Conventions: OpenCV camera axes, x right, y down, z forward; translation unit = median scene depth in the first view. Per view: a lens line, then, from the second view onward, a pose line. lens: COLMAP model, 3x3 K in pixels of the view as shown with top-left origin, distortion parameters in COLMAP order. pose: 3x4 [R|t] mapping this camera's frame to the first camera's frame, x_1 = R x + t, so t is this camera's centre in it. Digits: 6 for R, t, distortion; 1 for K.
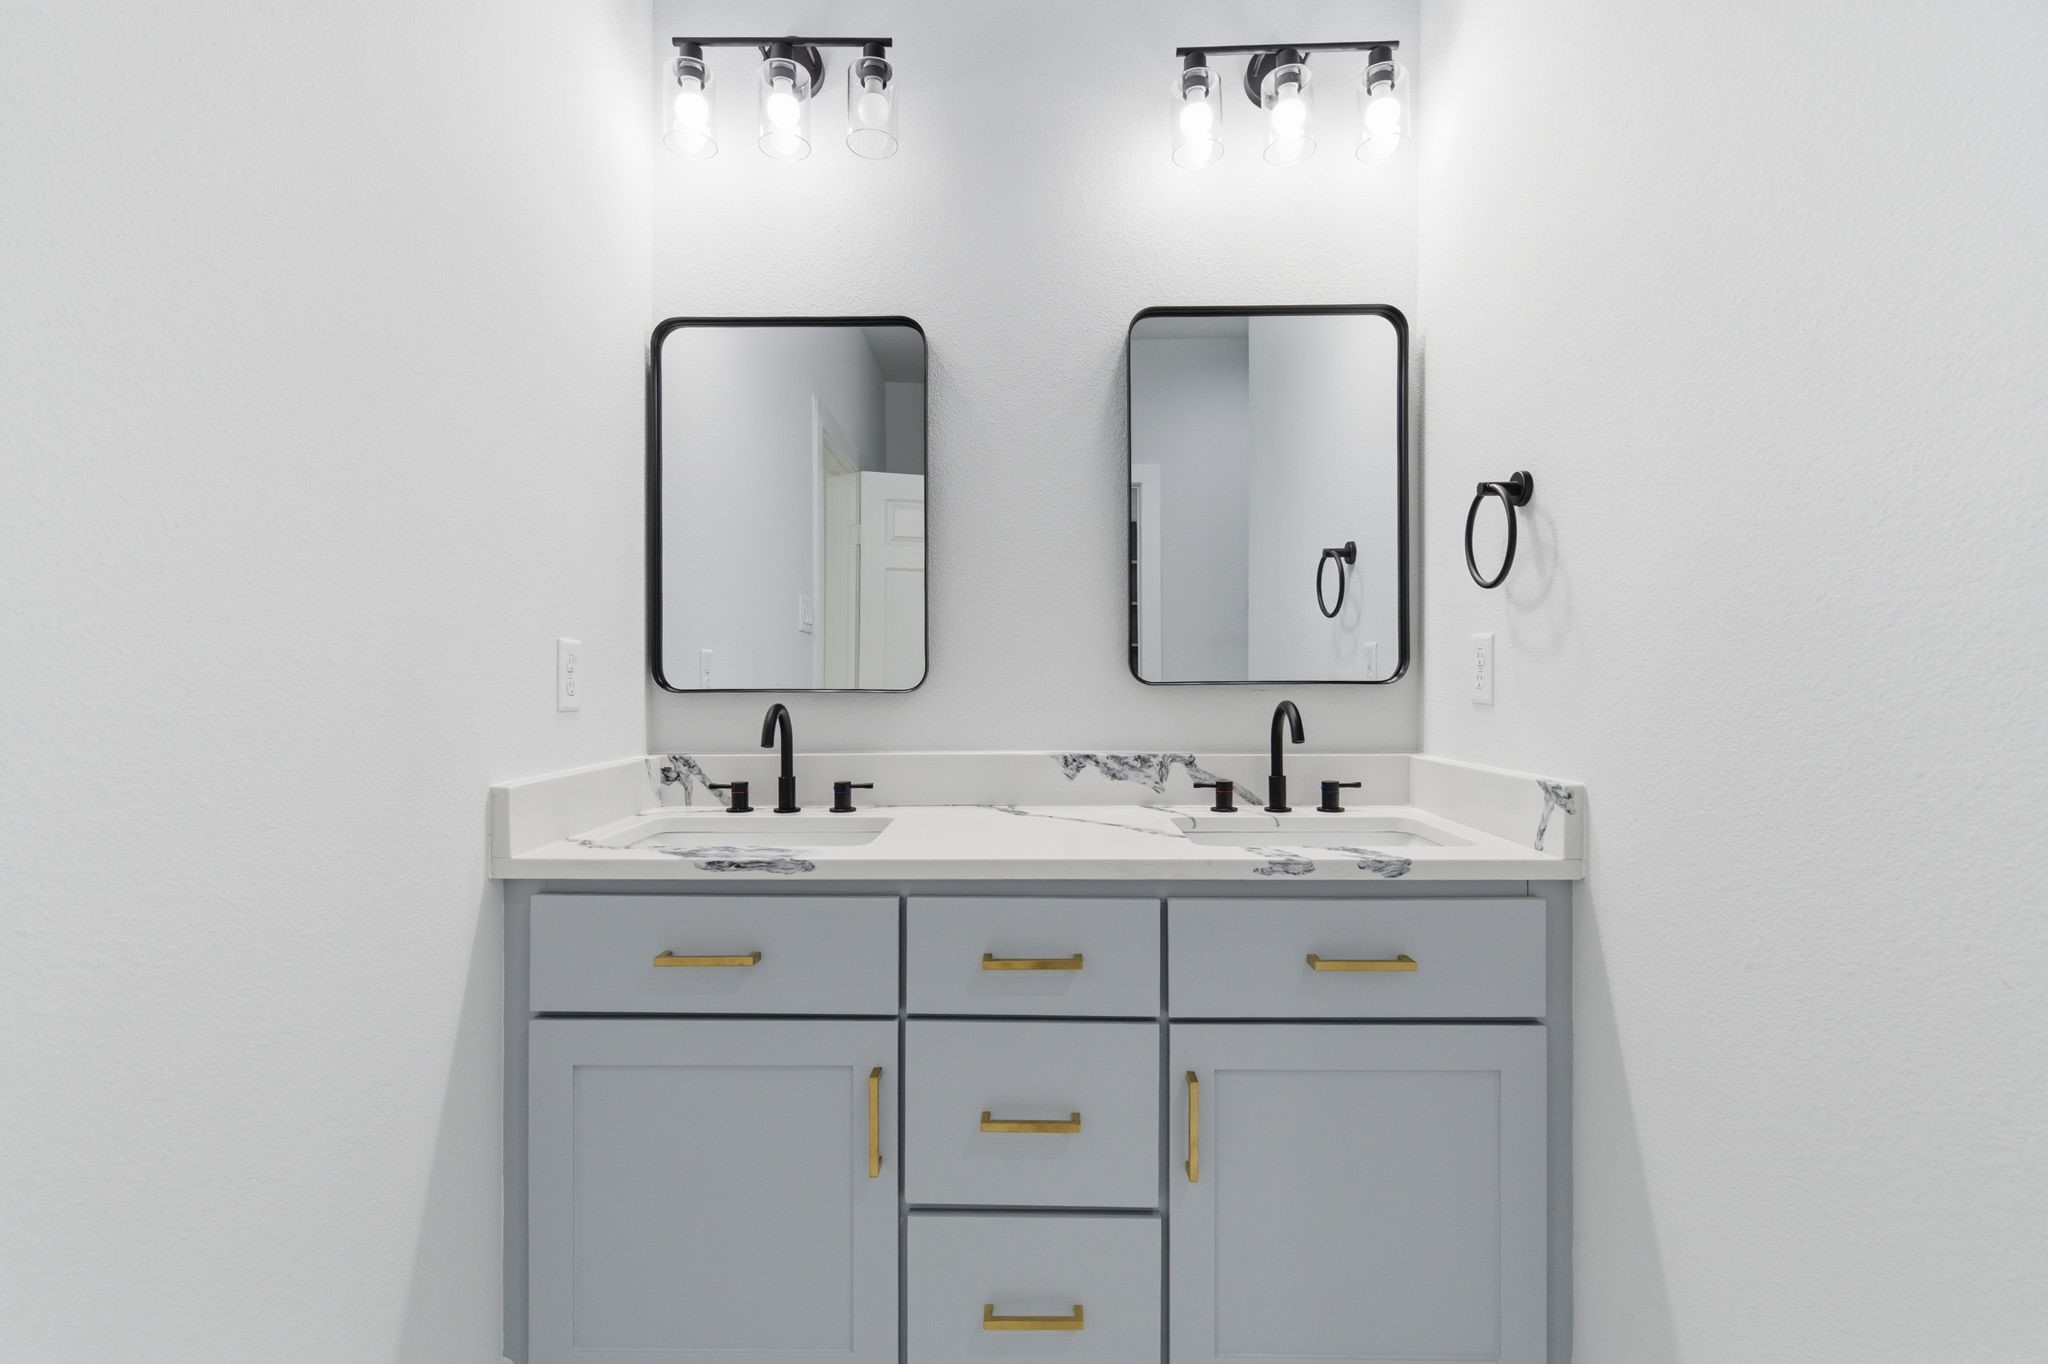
lens RADIAL K [[932.2, 0, 1015.8], [0, 932.2, 674.1], [0, 0, 1]] dist [0.007491, -0.004916]
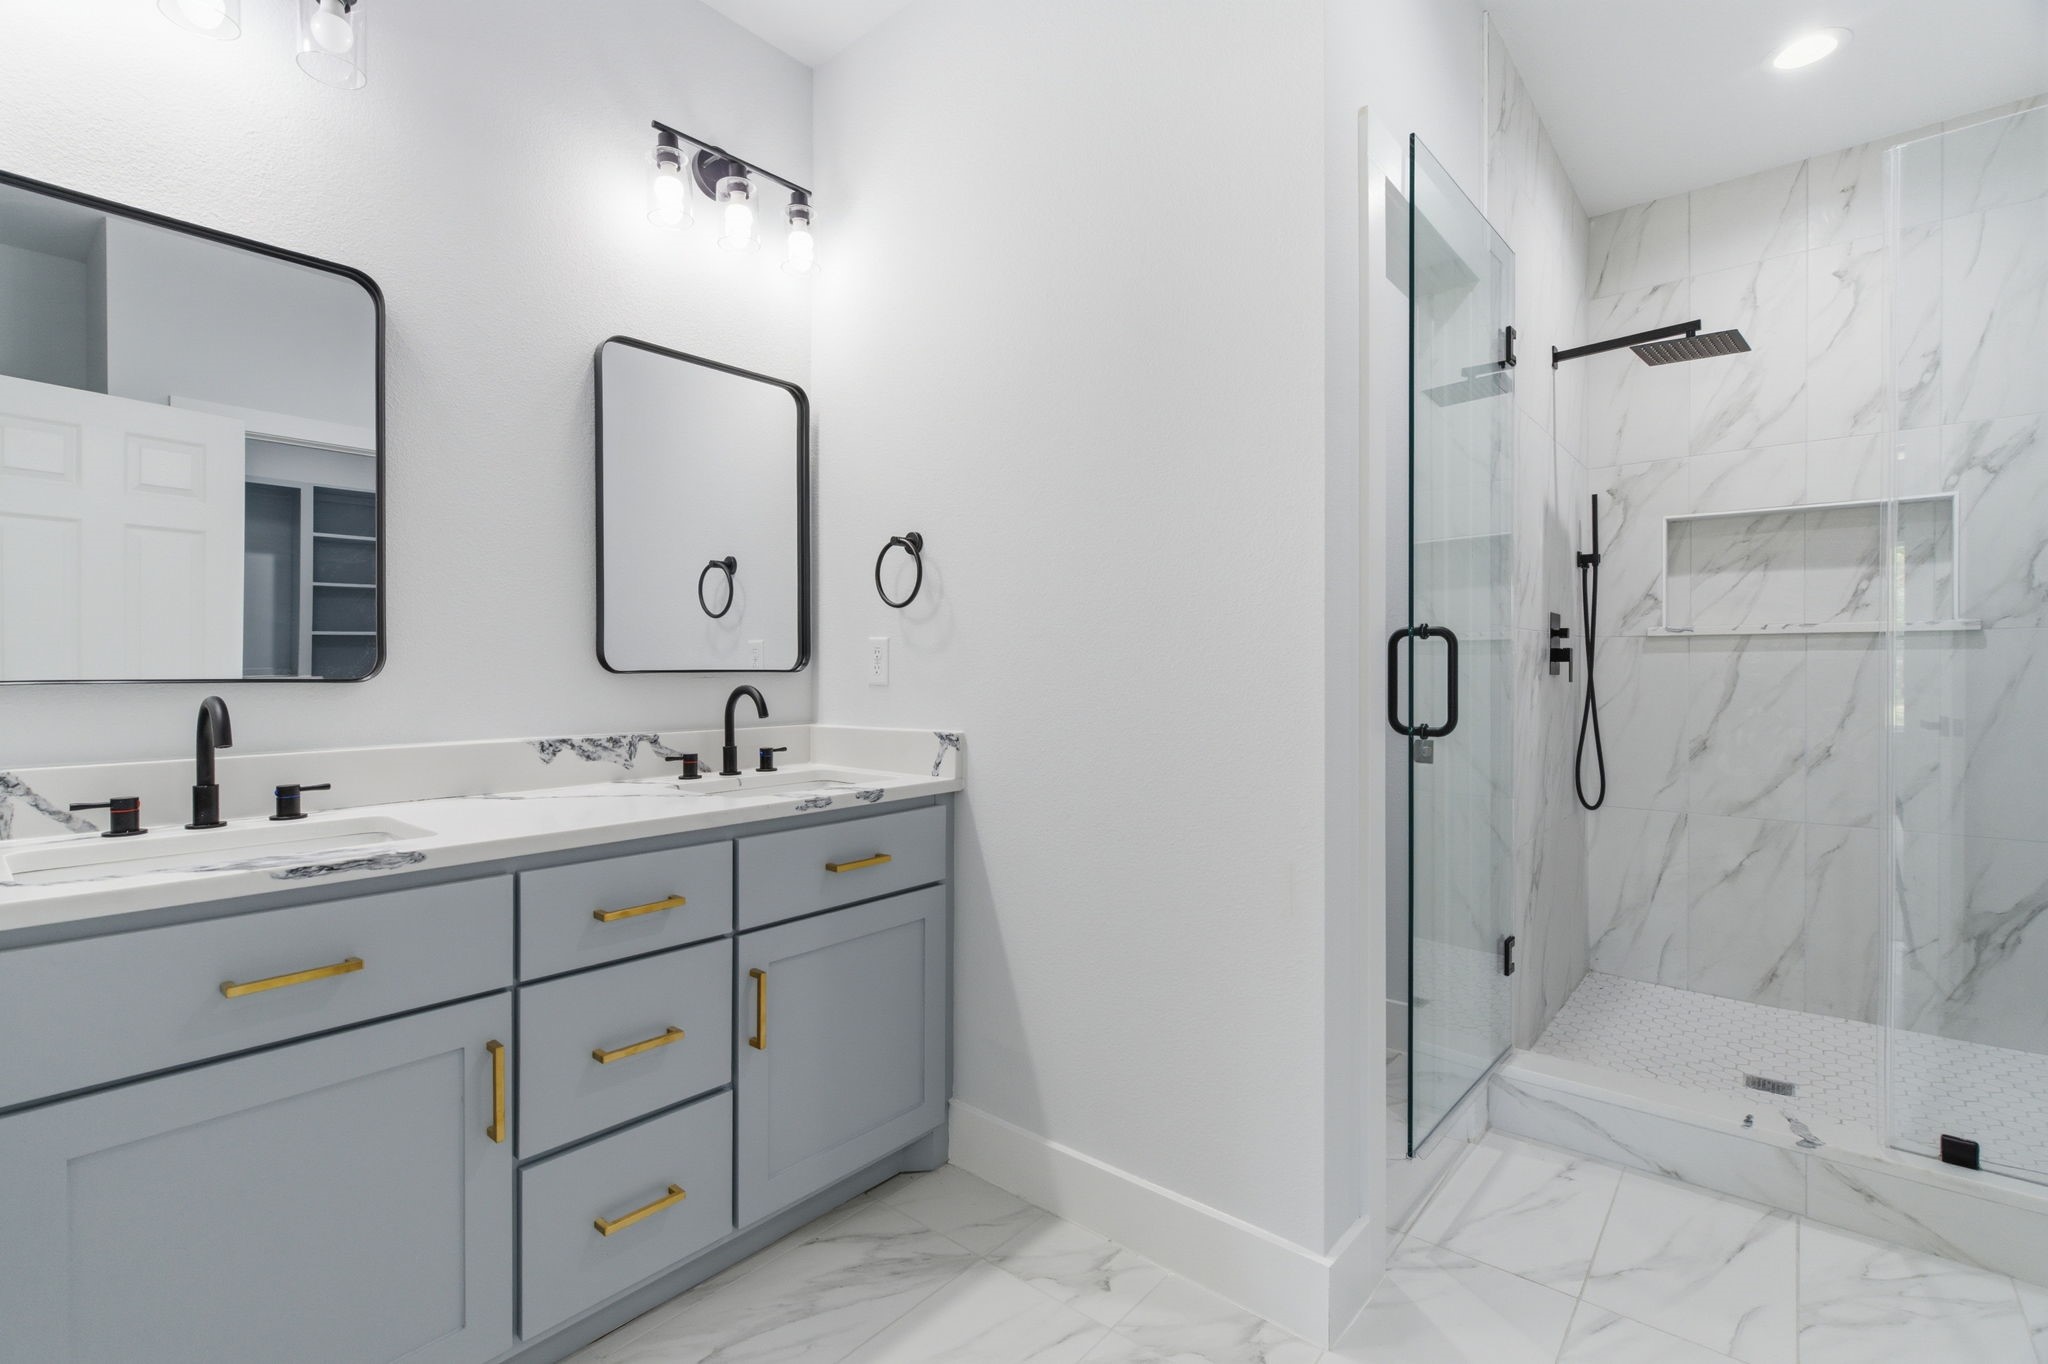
lens RADIAL K [[932.2, 0, 1015.8], [0, 932.2, 674.1], [0, 0, 1]] dist [0.007491, -0.004916]
pose [[0.633028, -0.002125, 0.774126, -0.441882], [-0.003224, 0.999980, 0.005381, 0.004983], [-0.774122, -0.005902, 0.633008, -0.079672]]
